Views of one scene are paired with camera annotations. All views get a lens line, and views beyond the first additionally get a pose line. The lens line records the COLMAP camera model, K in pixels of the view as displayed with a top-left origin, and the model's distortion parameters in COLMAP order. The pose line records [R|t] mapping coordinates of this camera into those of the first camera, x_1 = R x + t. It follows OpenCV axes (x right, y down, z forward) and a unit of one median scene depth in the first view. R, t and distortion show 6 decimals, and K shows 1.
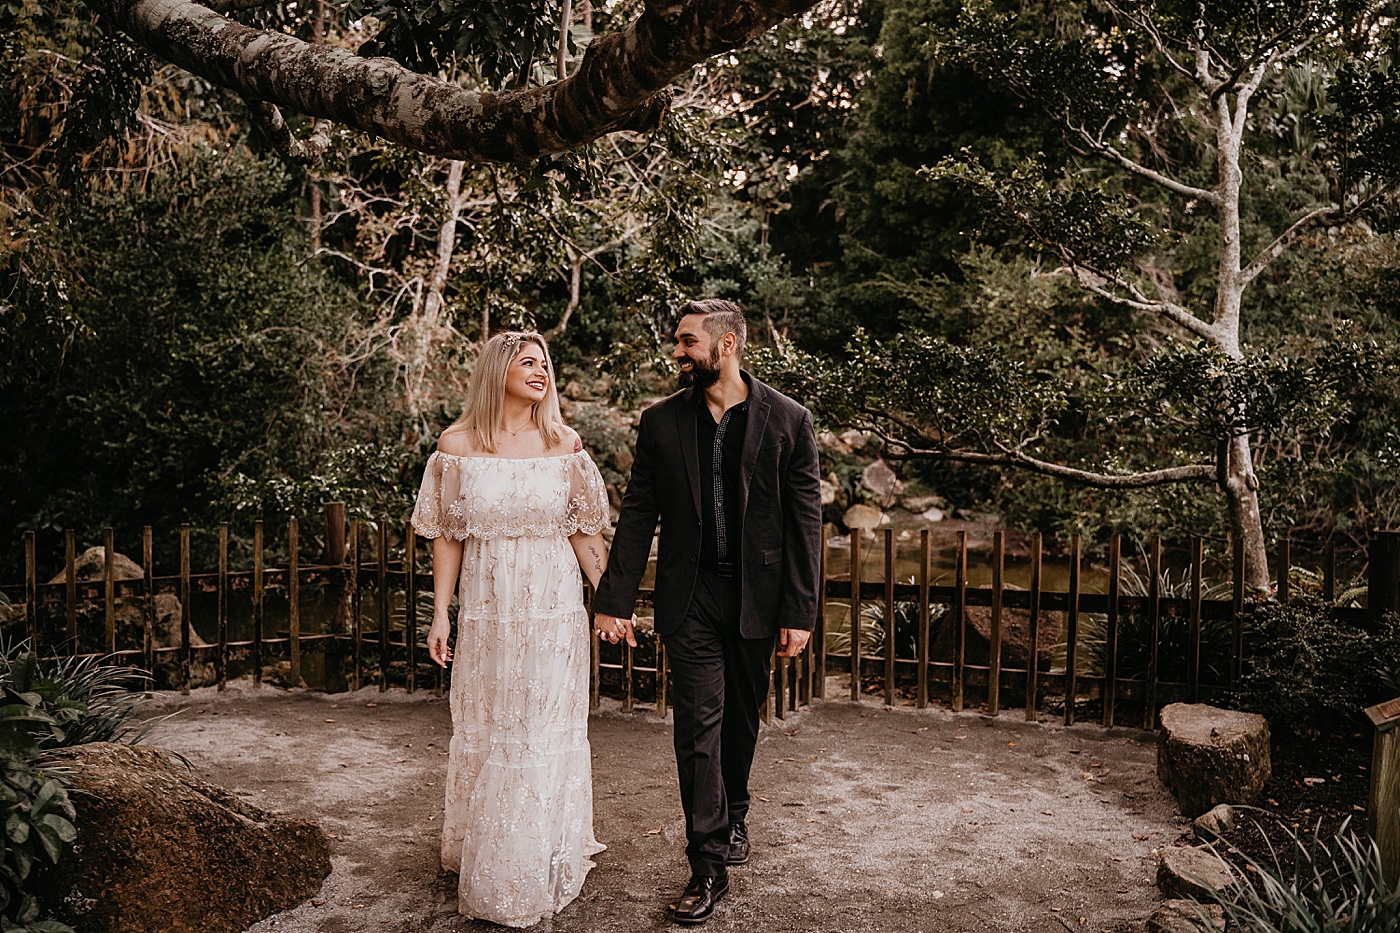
lens RADIAL K [[1266.8, 0, 700.0], [0, 1266.8, 466.5], [0, 0, 1]] dist [-0.121692, 0.000295]
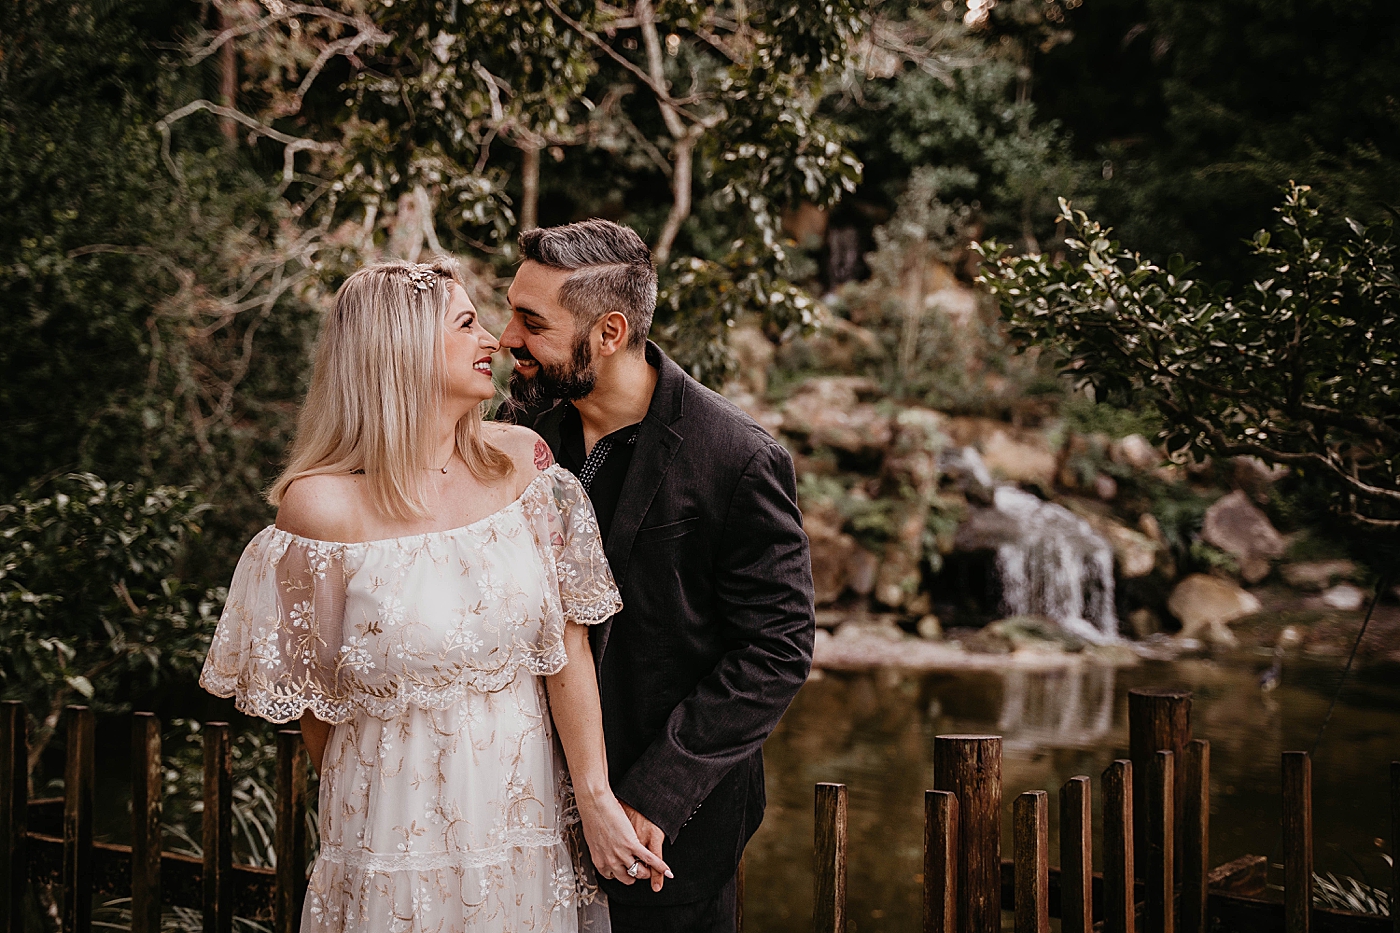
lens RADIAL K [[2010.4, 0, 700.0], [0, 2010.4, 466.5], [0, 0, 1]] dist [0.118787, -0.023335]
pose [[0.994350, 0.003903, -0.106081, 0.005472], [-0.005012, 0.999936, -0.010190, -0.006552], [0.106034, 0.010665, 0.994305, 0.114153]]
